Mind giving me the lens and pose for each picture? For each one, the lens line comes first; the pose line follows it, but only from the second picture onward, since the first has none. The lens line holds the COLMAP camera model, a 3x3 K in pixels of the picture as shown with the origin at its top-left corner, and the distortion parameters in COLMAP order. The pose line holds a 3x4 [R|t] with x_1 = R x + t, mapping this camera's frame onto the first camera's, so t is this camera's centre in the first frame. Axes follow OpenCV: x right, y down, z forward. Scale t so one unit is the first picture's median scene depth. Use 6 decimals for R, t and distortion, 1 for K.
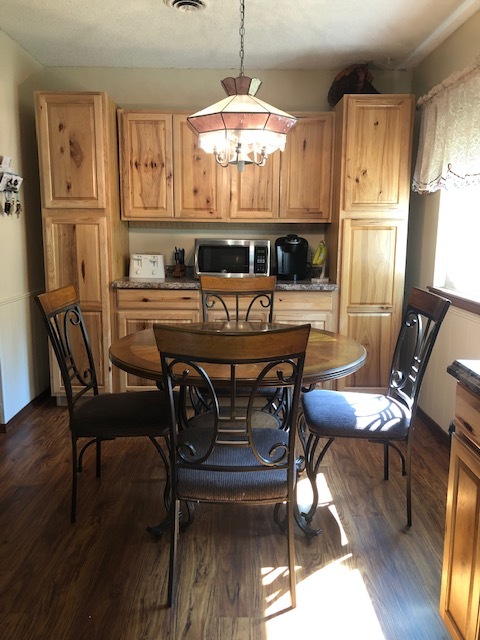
lens RADIAL K [[520.5, 0, 240.3], [0, 520.5, 322.3], [0, 0, 1]] dist [0.030533, -0.003322]
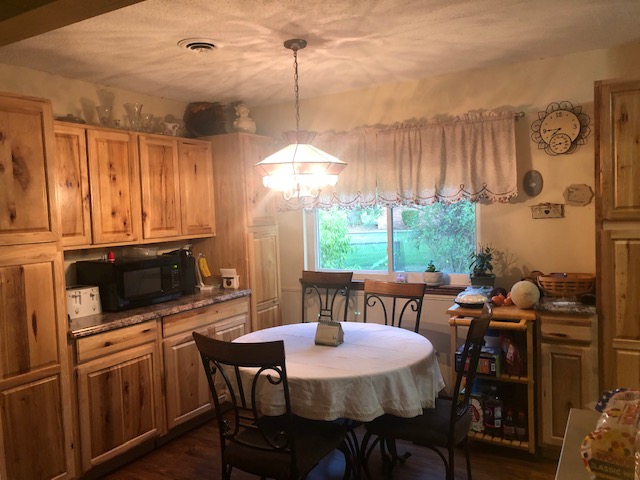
lens RADIAL K [[520.5, 0, 319.6], [0, 520.5, 237.4], [0, 0, 1]] dist [0.030533, -0.003322]
pose [[0.509004, -0.072335, 0.857720, -0.696395], [0.189064, 0.981524, -0.029422, -0.117656], [-0.839744, 0.177140, 0.513275, 0.247407]]
